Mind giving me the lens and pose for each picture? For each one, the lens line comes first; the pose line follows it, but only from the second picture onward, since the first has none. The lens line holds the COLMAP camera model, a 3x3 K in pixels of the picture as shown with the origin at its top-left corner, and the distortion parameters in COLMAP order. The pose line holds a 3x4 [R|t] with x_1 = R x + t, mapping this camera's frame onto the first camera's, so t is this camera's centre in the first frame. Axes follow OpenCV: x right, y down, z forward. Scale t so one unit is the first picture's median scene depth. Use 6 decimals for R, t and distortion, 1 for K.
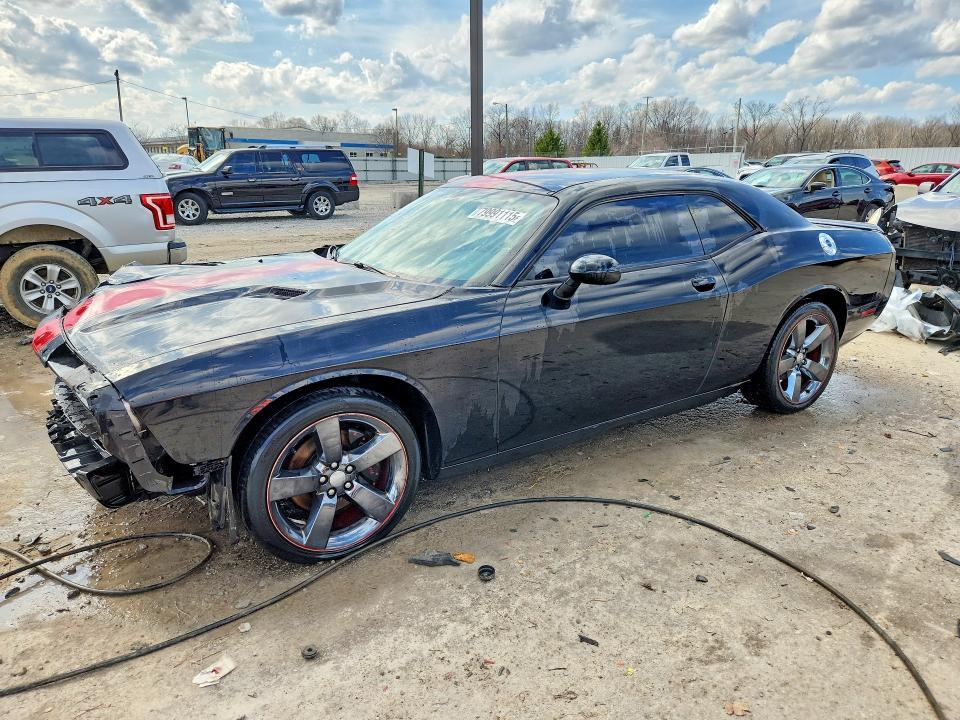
lens RADIAL K [[656.5, 0, 483.1], [0, 656.5, 361.7], [0, 0, 1]] dist [0.062040, -0.052530]
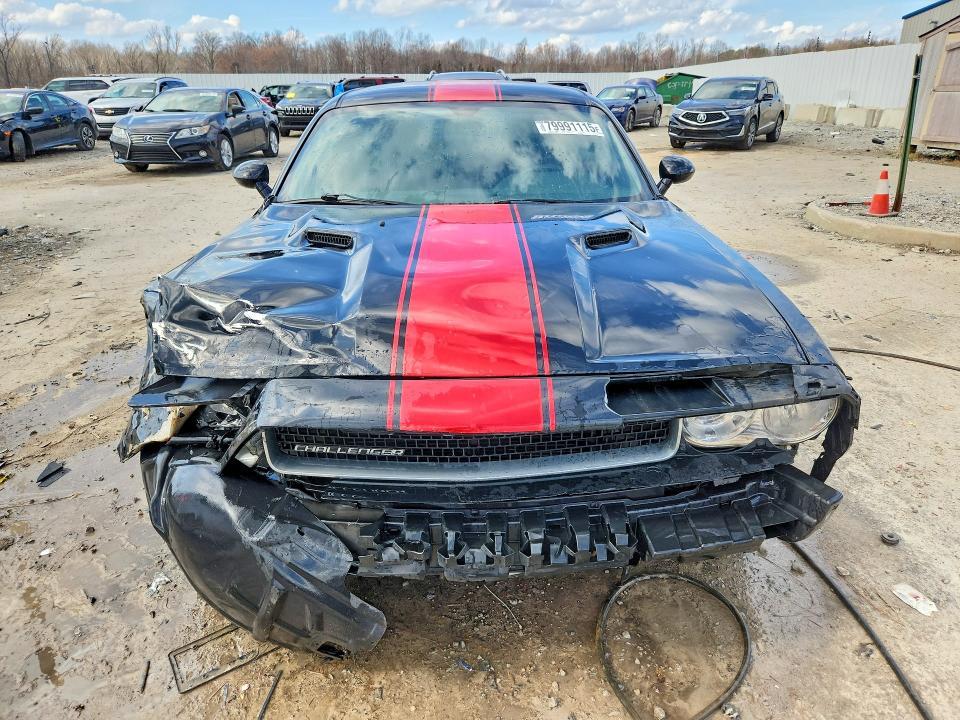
lens RADIAL K [[656.5, 0, 483.1], [0, 656.5, 361.7], [0, 0, 1]] dist [0.062040, -0.052530]
pose [[0.496992, -0.331511, 0.801935, -1.236377], [0.252965, 0.939359, 0.231547, -0.221215], [-0.830065, 0.087784, 0.550714, 0.851972]]
